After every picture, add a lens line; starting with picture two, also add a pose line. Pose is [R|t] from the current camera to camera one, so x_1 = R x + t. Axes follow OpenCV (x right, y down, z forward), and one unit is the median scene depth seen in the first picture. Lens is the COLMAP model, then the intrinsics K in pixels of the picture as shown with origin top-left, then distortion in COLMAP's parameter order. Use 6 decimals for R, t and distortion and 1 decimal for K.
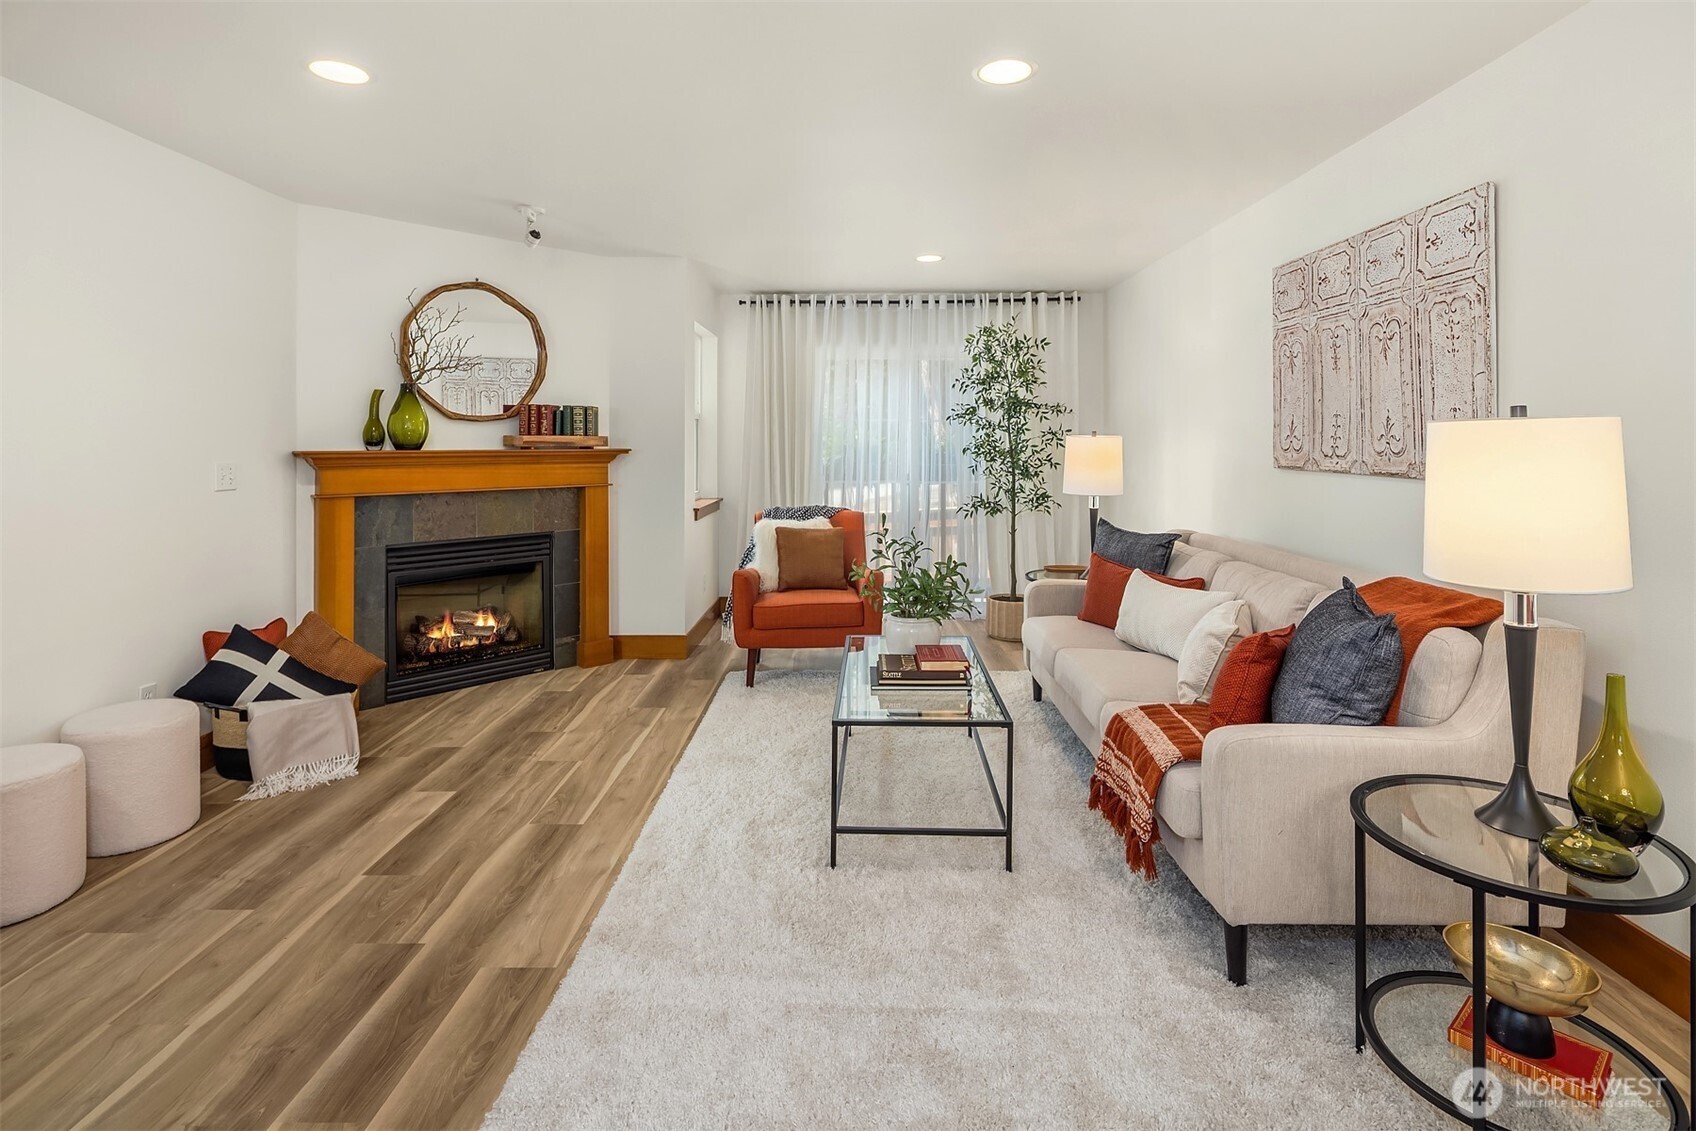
lens RADIAL K [[824.0, 0, 851.9], [0, 824.0, 437.5], [0, 0, 1]] dist [0.004545, -0.003961]
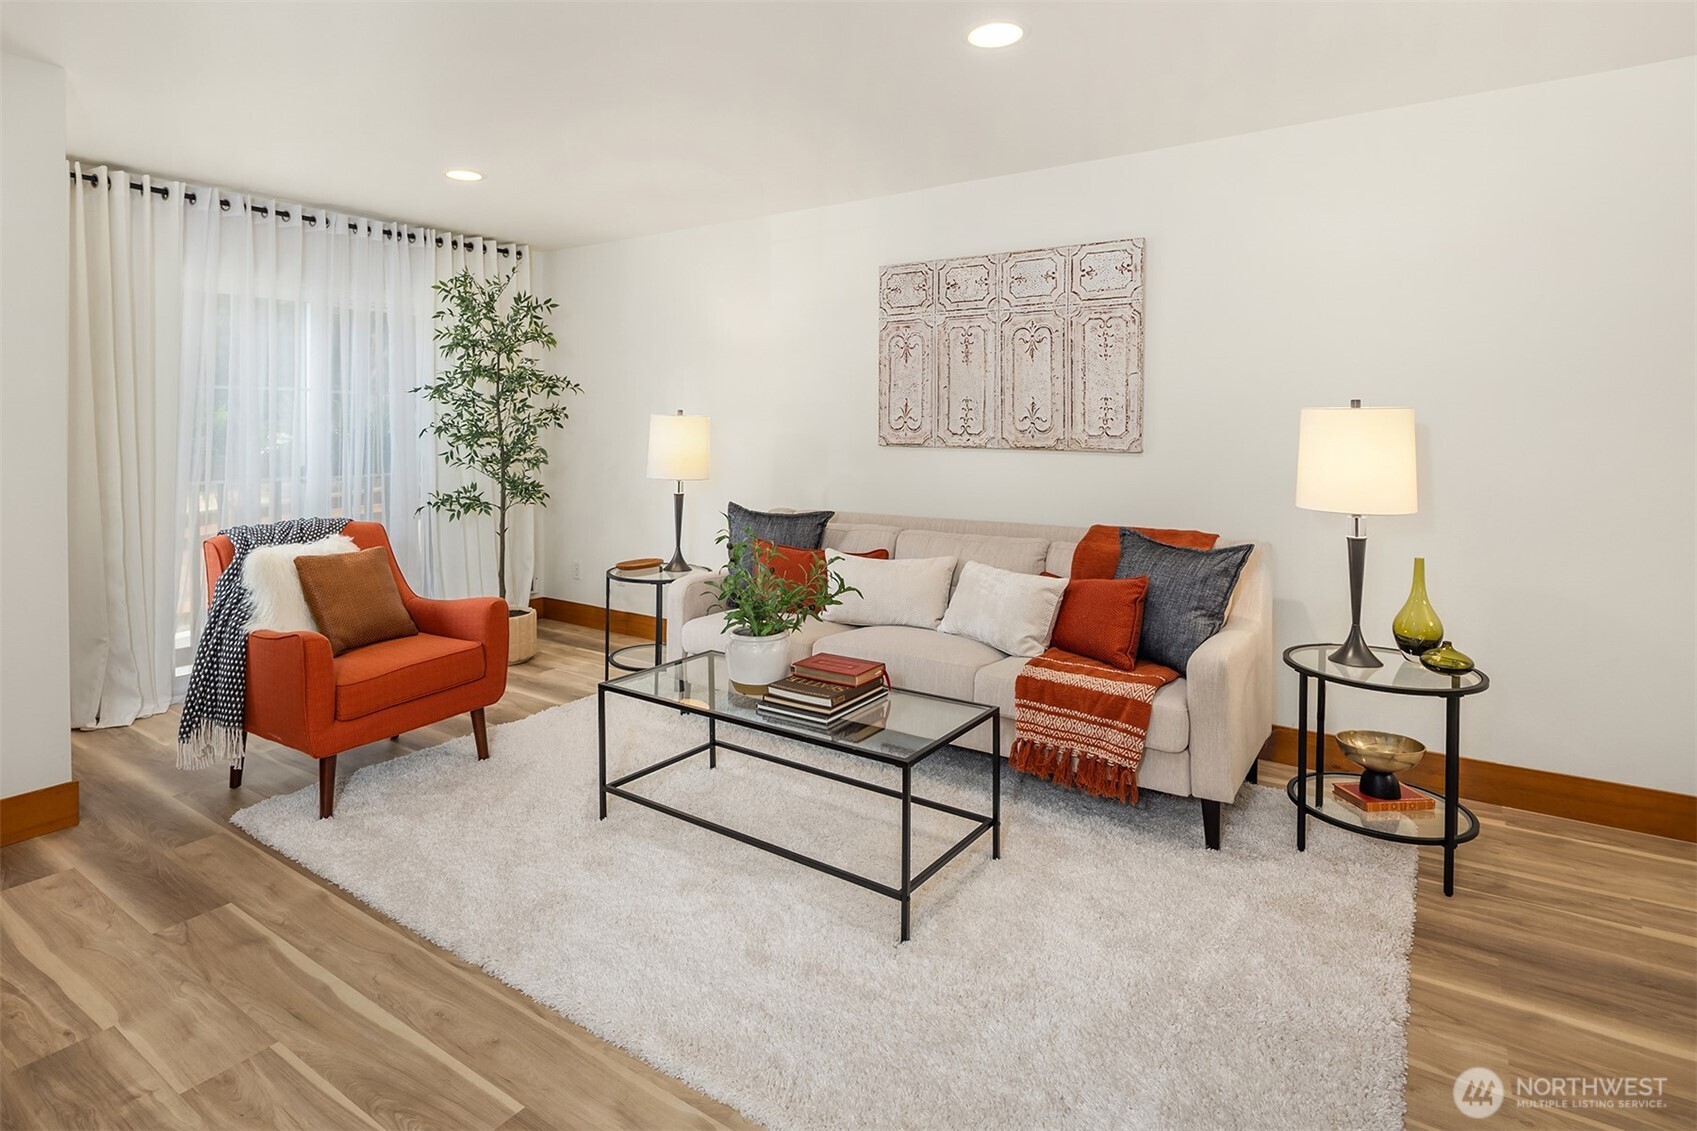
lens RADIAL K [[889.4, 0, 815.0], [0, 889.4, 433.1], [0, 0, 1]] dist [0.002303, -0.001683]
pose [[0.583772, -0.008666, 0.811872, -0.489402], [-0.005850, 0.999872, 0.014879, 0.002532], [-0.811897, -0.013435, 0.583646, 0.348531]]
